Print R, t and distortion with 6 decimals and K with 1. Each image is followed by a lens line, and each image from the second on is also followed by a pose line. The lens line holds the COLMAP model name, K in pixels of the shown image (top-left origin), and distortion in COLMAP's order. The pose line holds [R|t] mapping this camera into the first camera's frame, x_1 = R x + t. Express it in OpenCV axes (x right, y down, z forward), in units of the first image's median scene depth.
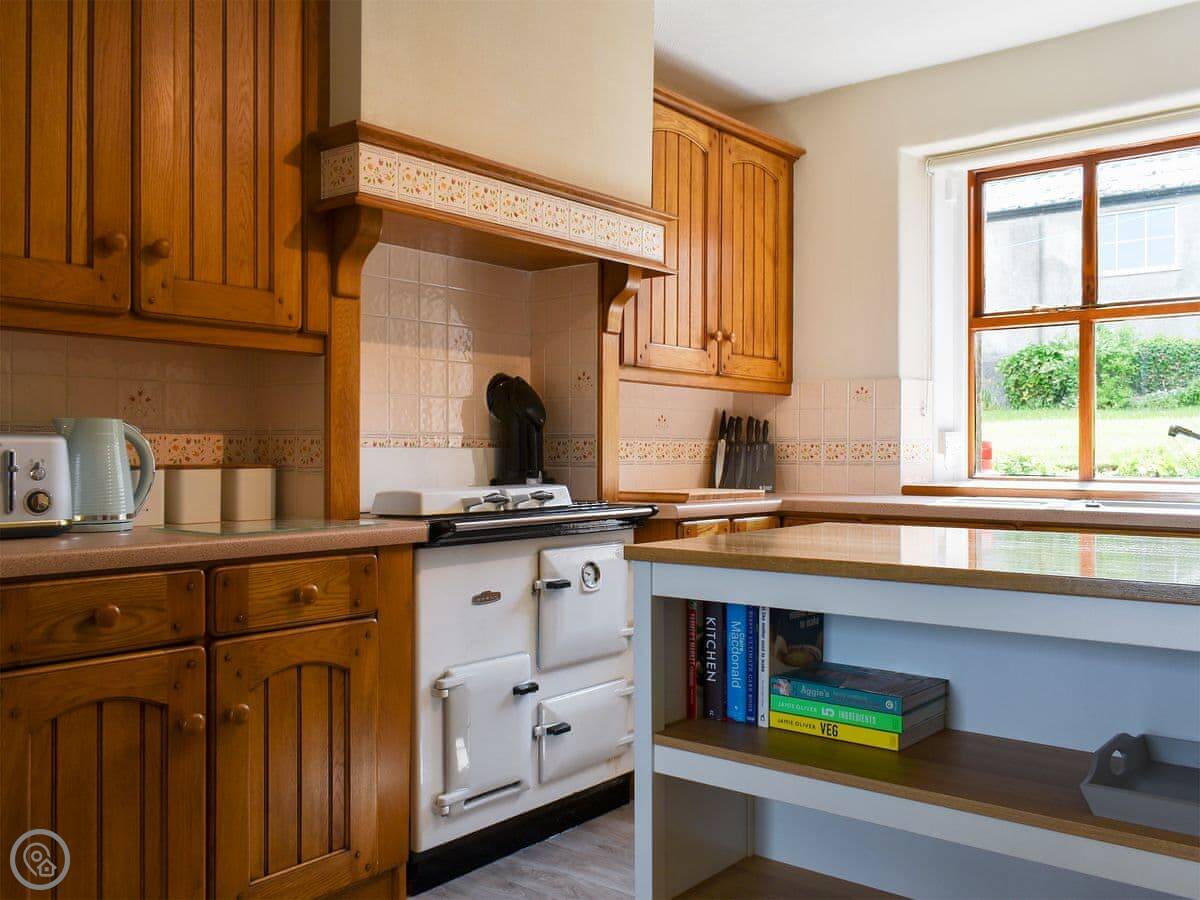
lens RADIAL K [[1036.6, 0, 600.0], [0, 1036.6, 450.0], [0, 0, 1]] dist [0.000927, -0.003073]
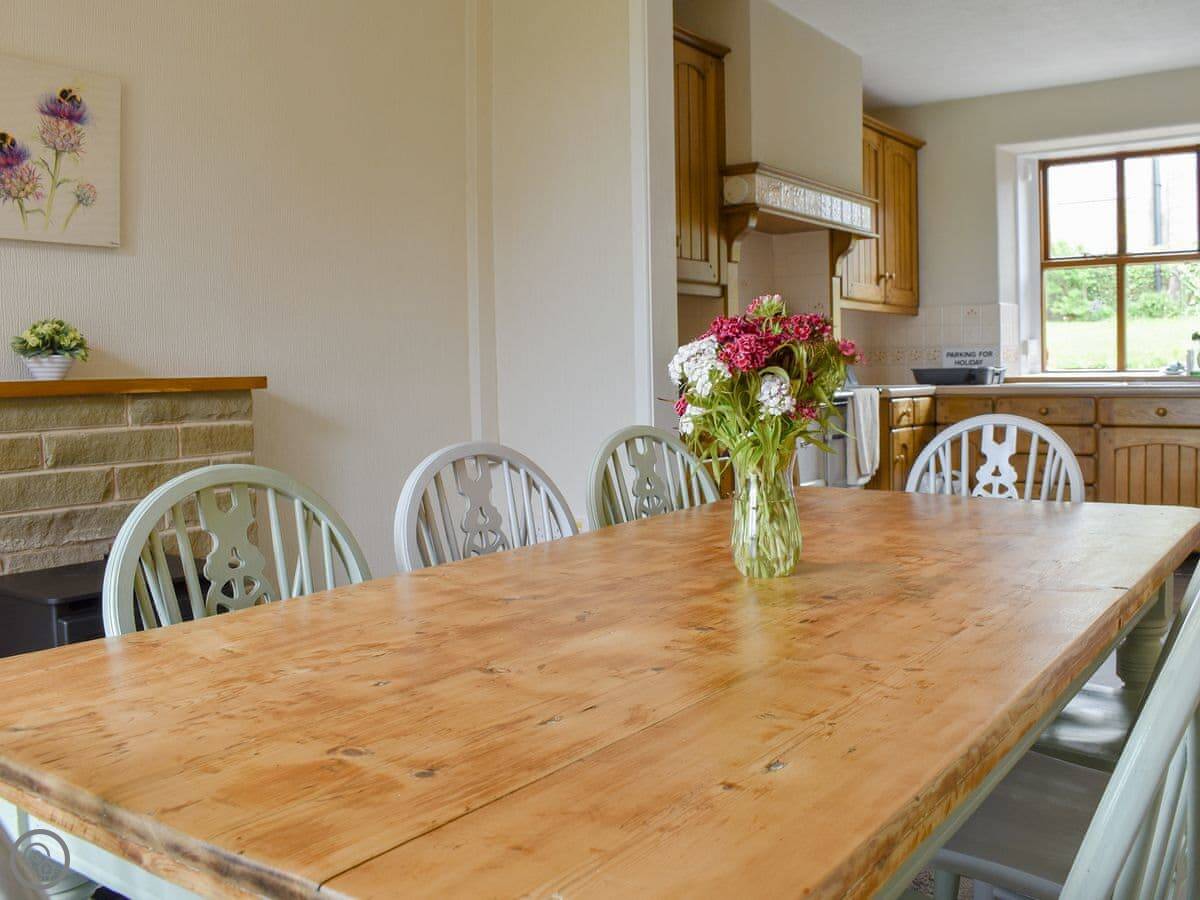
lens RADIAL K [[1098.1, 0, 603.7], [0, 1098.1, 379.2], [0, 0, 1]] dist [-0.082544, 0.004193]
pose [[0.997368, -0.014307, 0.071081, -0.404592], [0.013258, 0.999796, 0.015206, 0.007433], [-0.071284, -0.014223, 0.997355, -0.519834]]
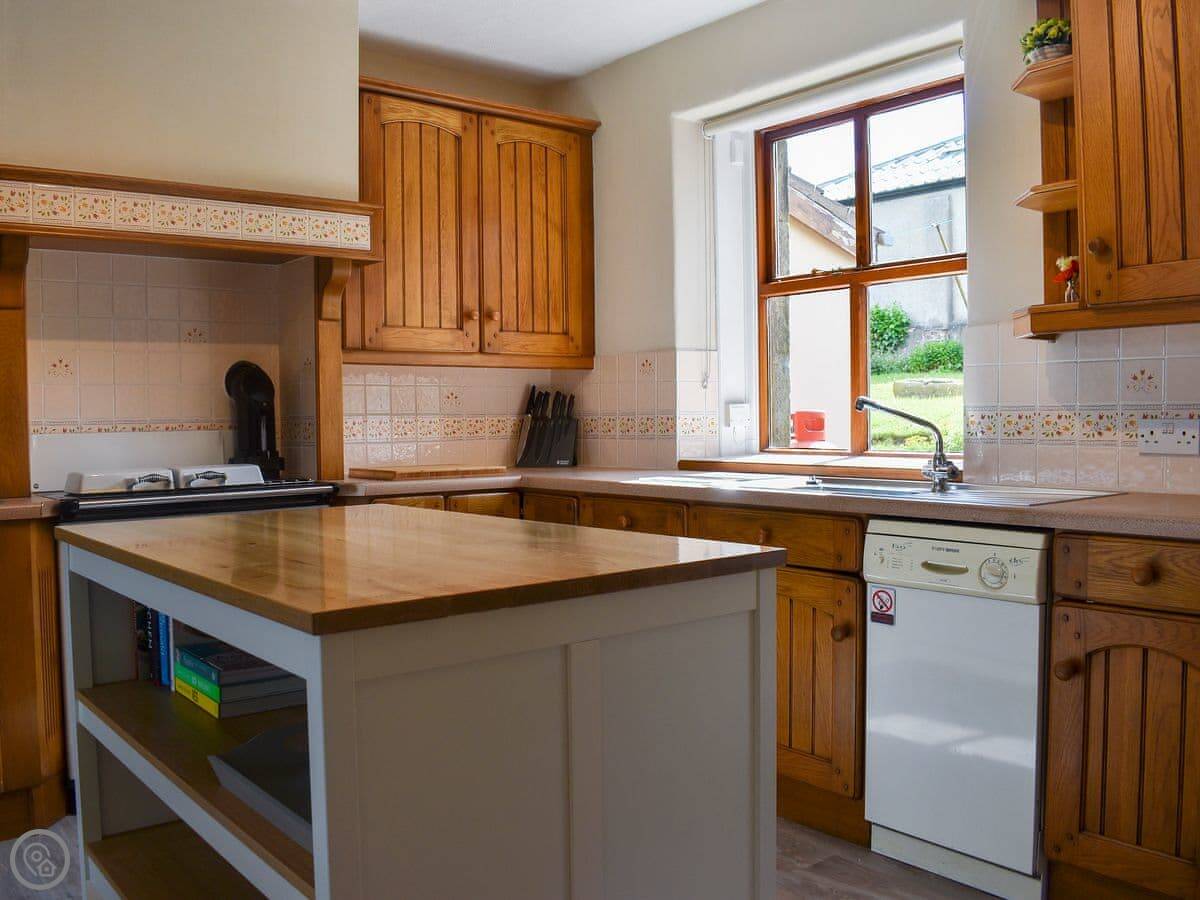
lens RADIAL K [[1026.5, 0, 498.8], [0, 1026.5, 450.3], [0, 0, 1]] dist [-0.112142, 0.001739]
pose [[0.965900, -0.007954, -0.258795, 0.407194], [0.016815, 0.999345, 0.032041, -0.009299], [0.258371, -0.035300, 0.965401, 0.031280]]
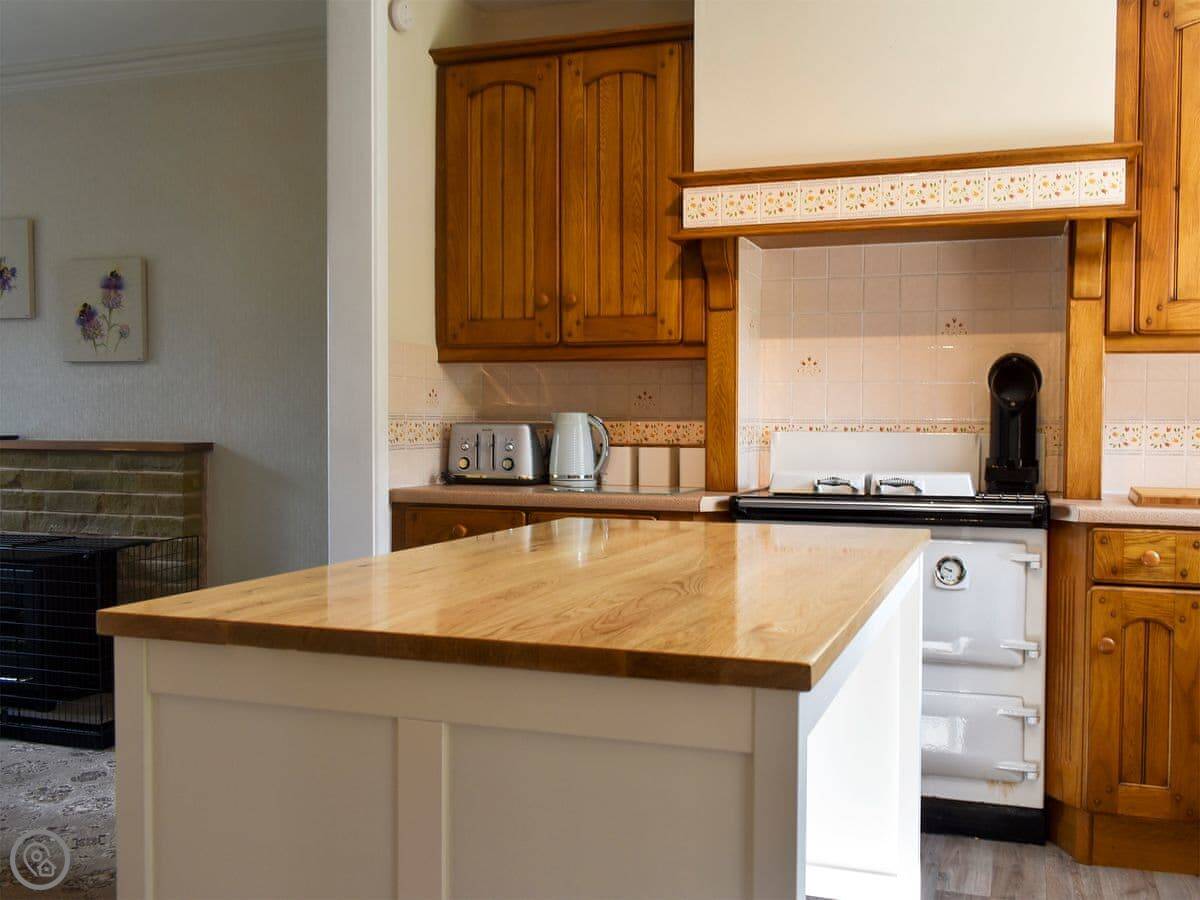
lens RADIAL K [[1086.1, 0, 677.4], [0, 1086.1, 457.3], [0, 0, 1]] dist [0.016430, 0.000673]
pose [[0.363354, 0.031229, -0.931127, 0.655191], [-0.004765, 0.999487, 0.031662, -0.009405], [0.931639, -0.007067, 0.363317, 0.336746]]
